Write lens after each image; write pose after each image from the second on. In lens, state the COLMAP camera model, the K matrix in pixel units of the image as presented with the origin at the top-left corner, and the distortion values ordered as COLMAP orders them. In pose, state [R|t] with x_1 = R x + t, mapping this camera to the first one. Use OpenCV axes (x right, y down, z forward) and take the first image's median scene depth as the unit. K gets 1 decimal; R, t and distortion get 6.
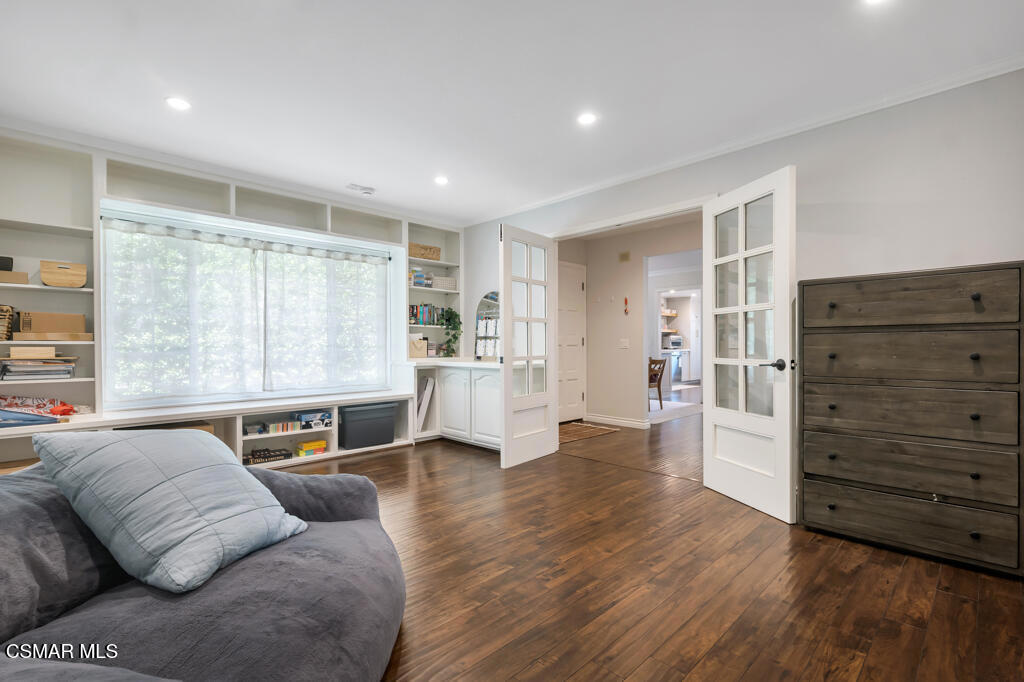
lens RADIAL K [[477.9, 0, 510.6], [0, 477.9, 349.1], [0, 0, 1]] dist [-0.000148, -0.000117]
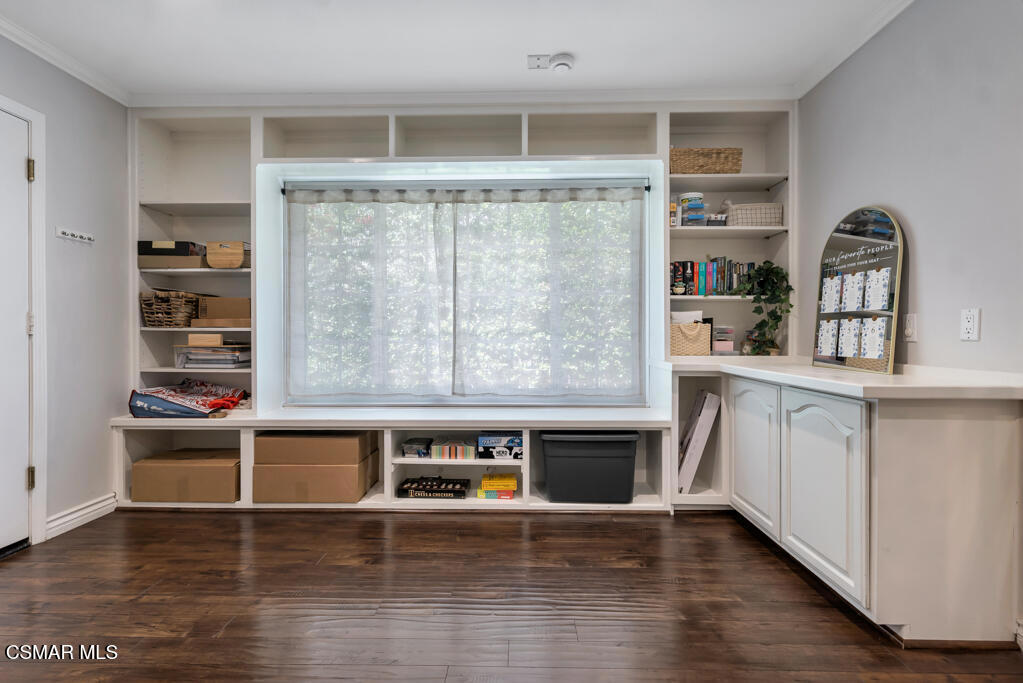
lens RADIAL K [[467.7, 0, 506.8], [0, 467.7, 337.6], [0, 0, 1]] dist [0.002259, -0.000148]
pose [[0.690338, 0.005633, -0.723465, 0.060183], [-0.006364, 0.999978, 0.001714, -0.001951], [0.723459, 0.003421, 0.690358, 0.556899]]
